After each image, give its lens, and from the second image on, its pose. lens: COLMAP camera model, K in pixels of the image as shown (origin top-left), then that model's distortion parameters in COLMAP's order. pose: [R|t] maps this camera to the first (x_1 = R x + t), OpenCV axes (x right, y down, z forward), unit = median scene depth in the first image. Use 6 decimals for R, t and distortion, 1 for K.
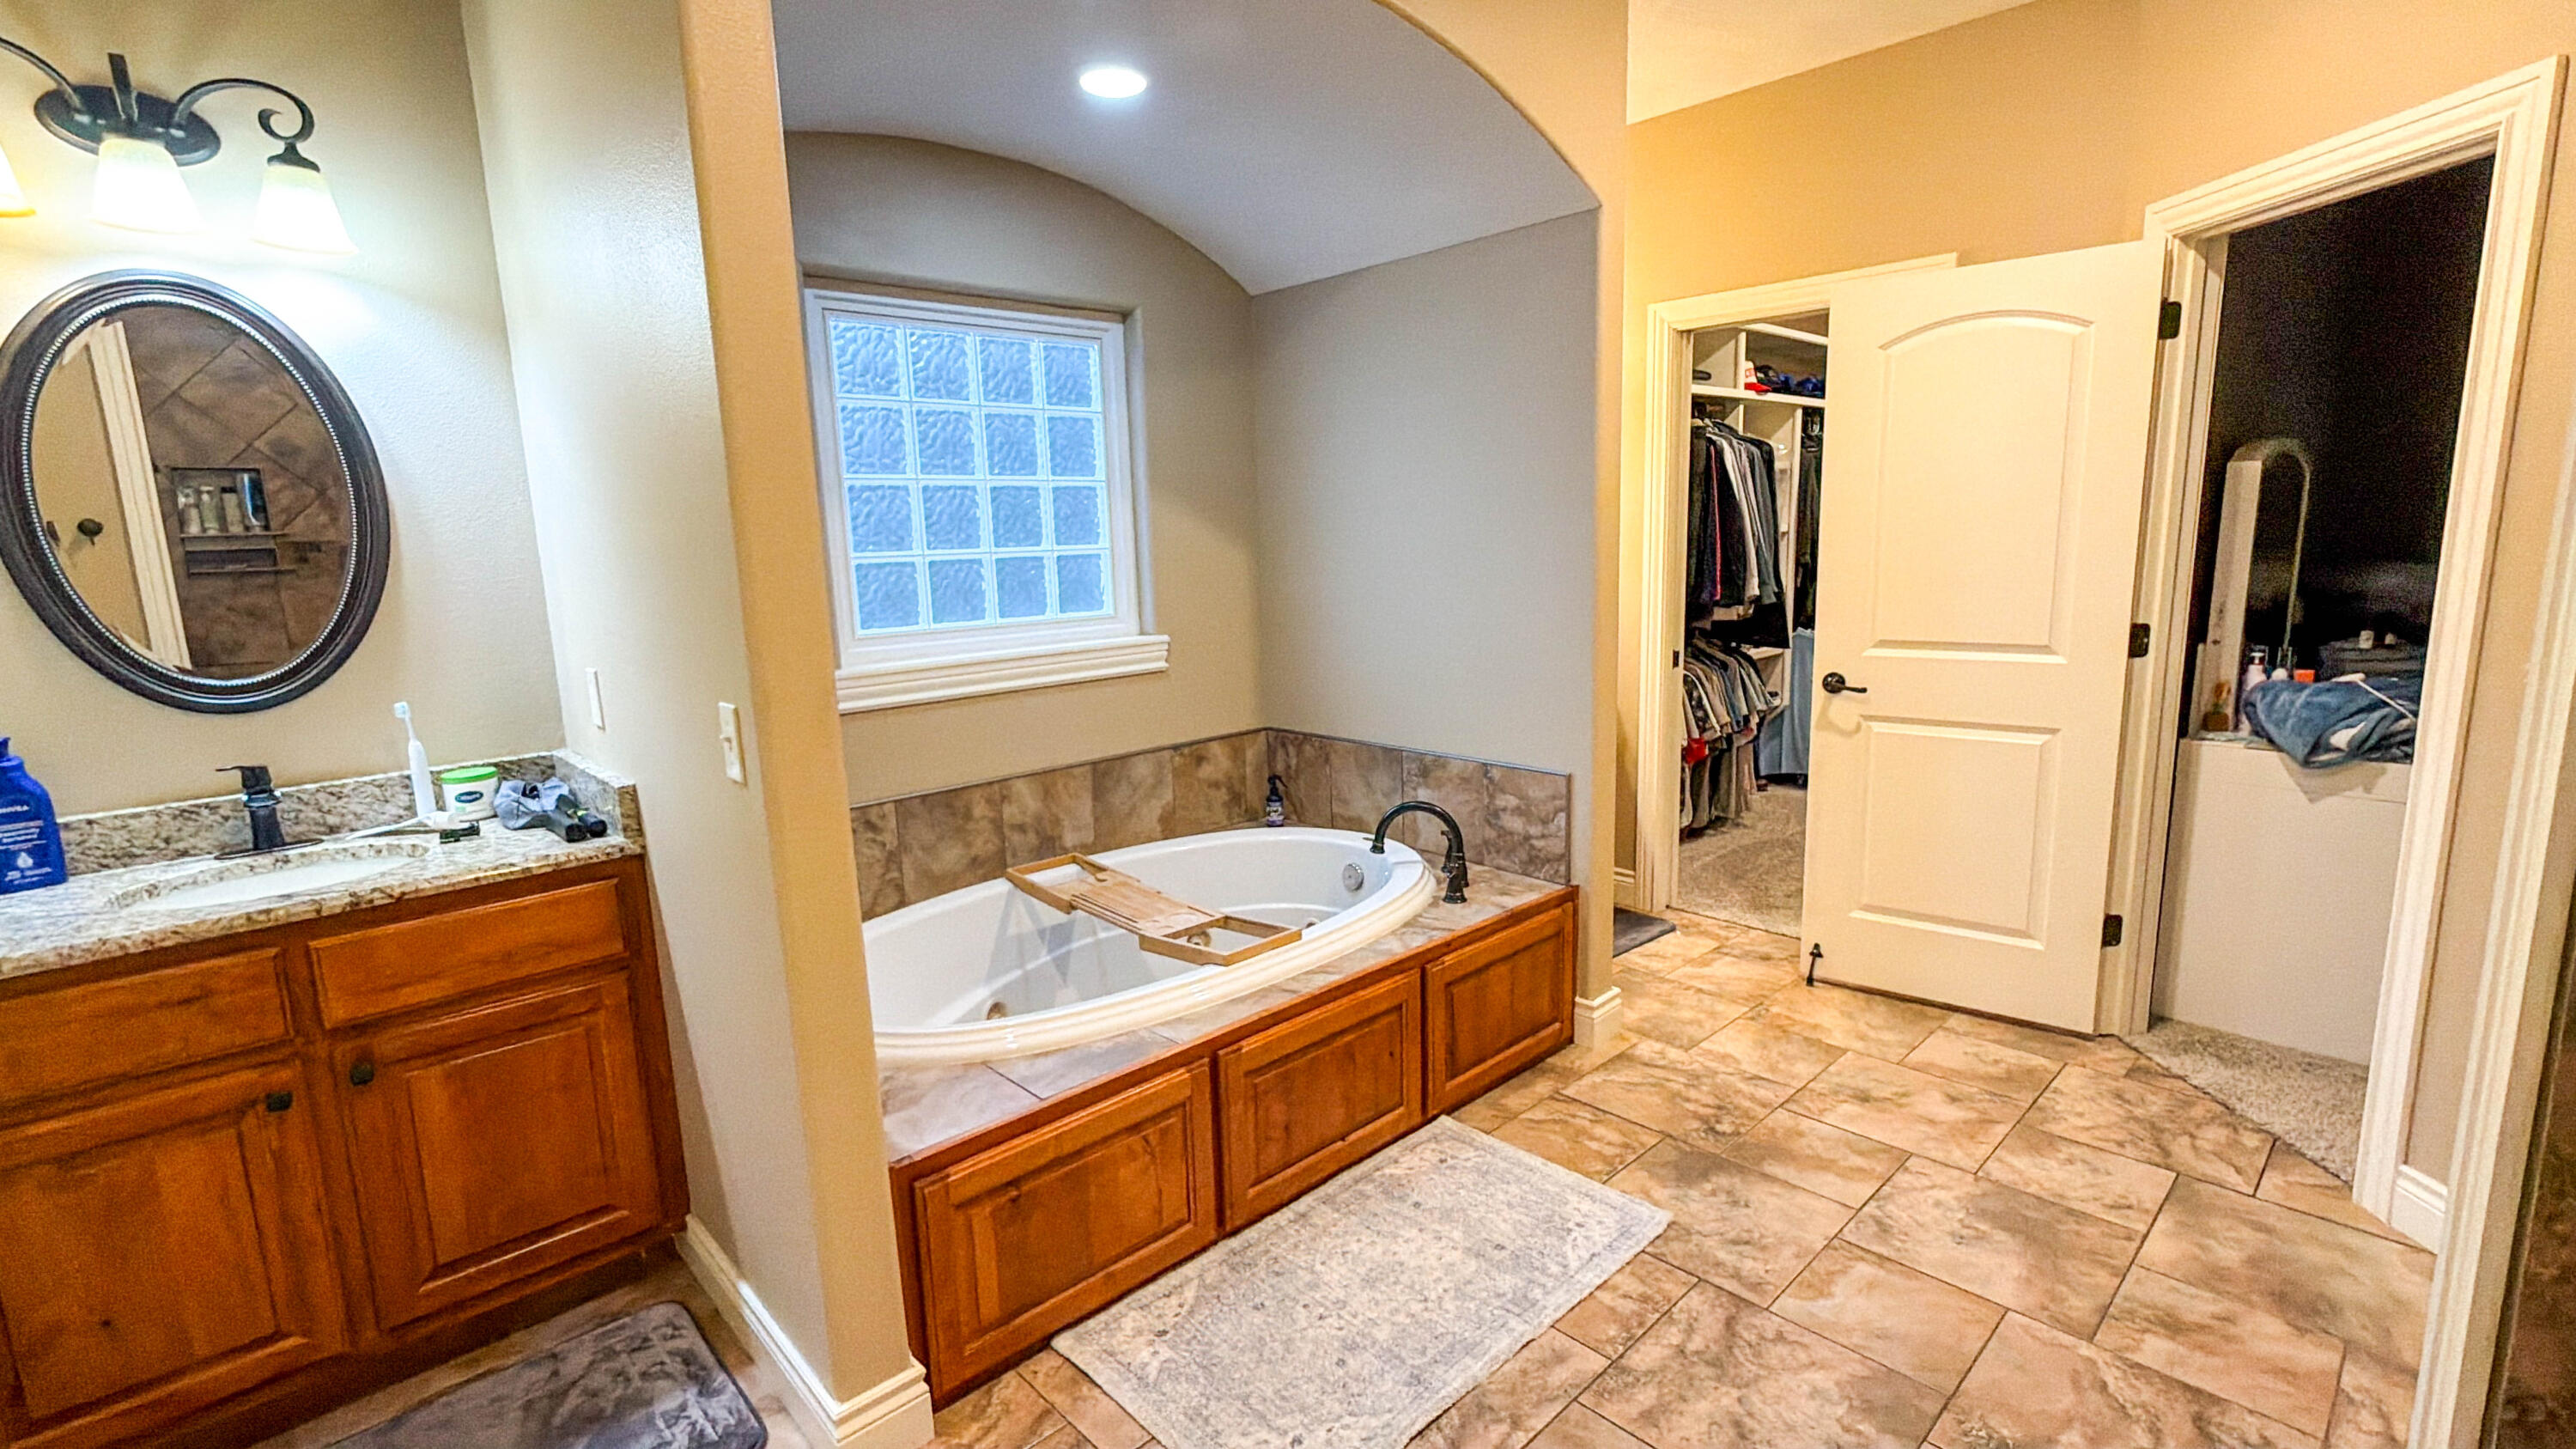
lens RADIAL K [[1156.4, 0, 1290.5], [0, 1156.4, 731.5], [0, 0, 1]] dist [-0.005278, 0.000113]
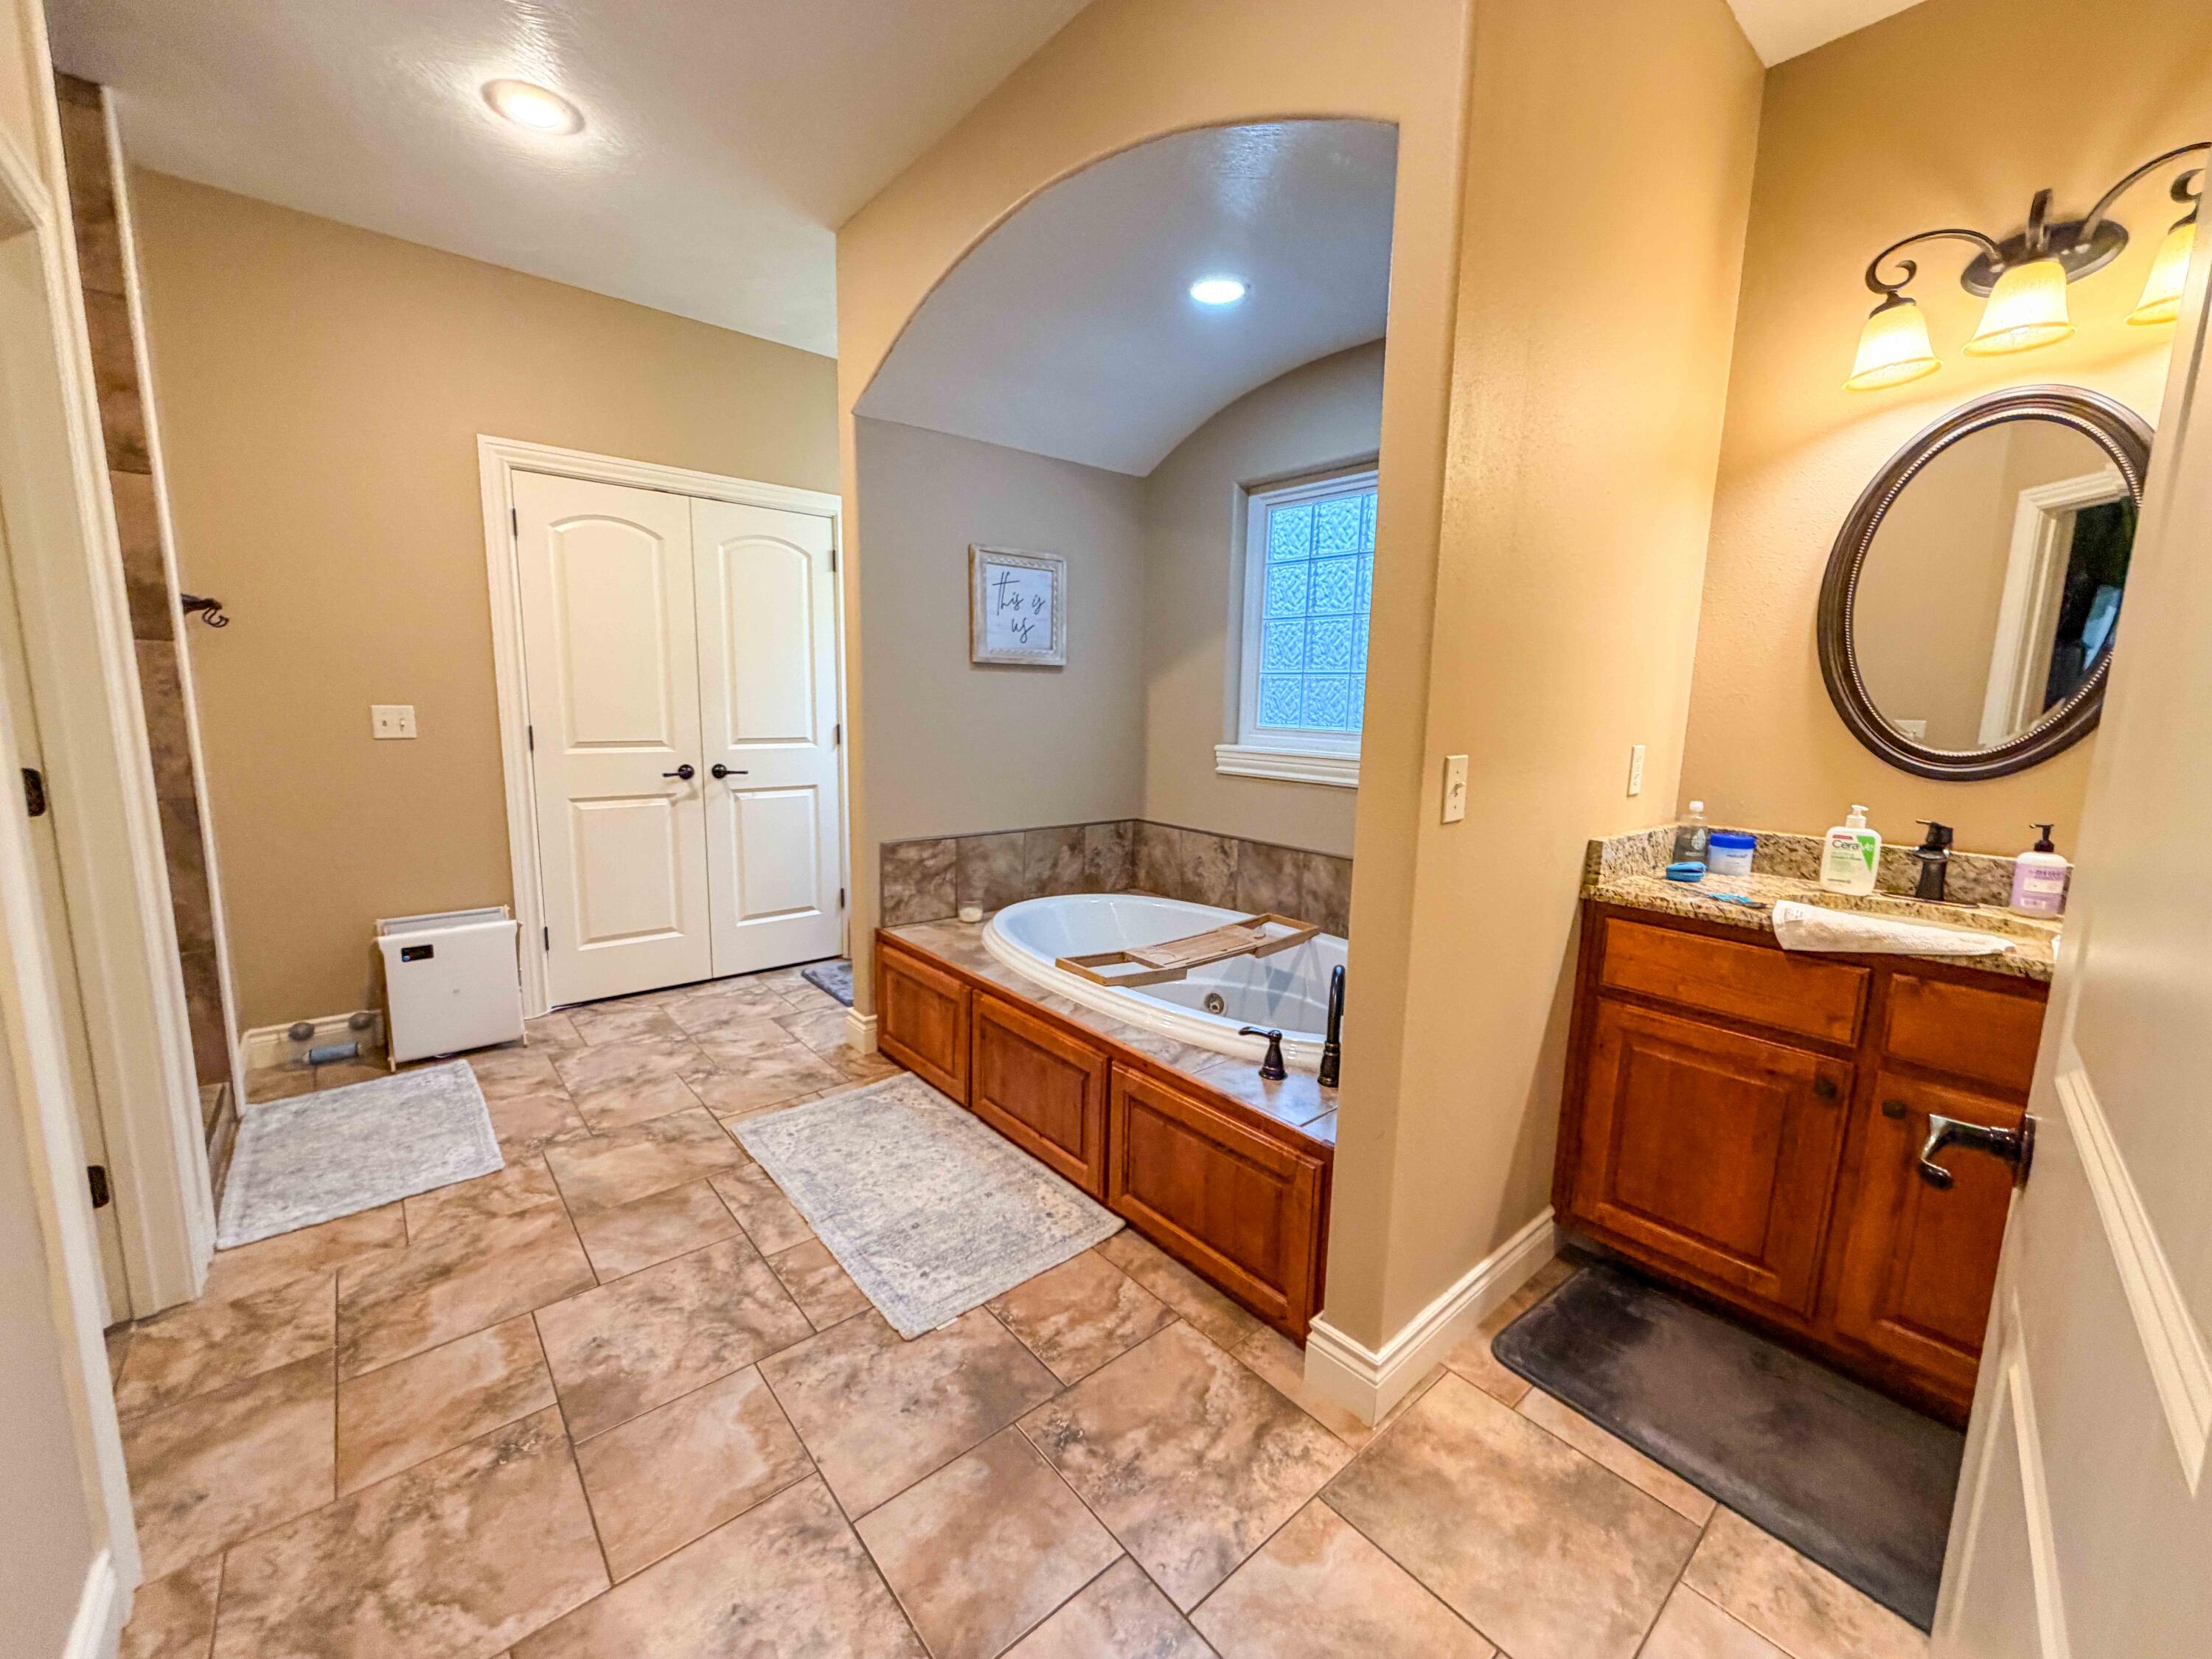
lens RADIAL K [[882.7, 0, 1109.7], [0, 882.7, 822.4], [0, 0, 1]] dist [0.000002, -0.000112]
pose [[-0.051141, 0.175553, -0.983141, 0.914592], [-0.195330, 0.963658, 0.182234, -0.160082], [0.979403, 0.201357, -0.014992, 1.015107]]
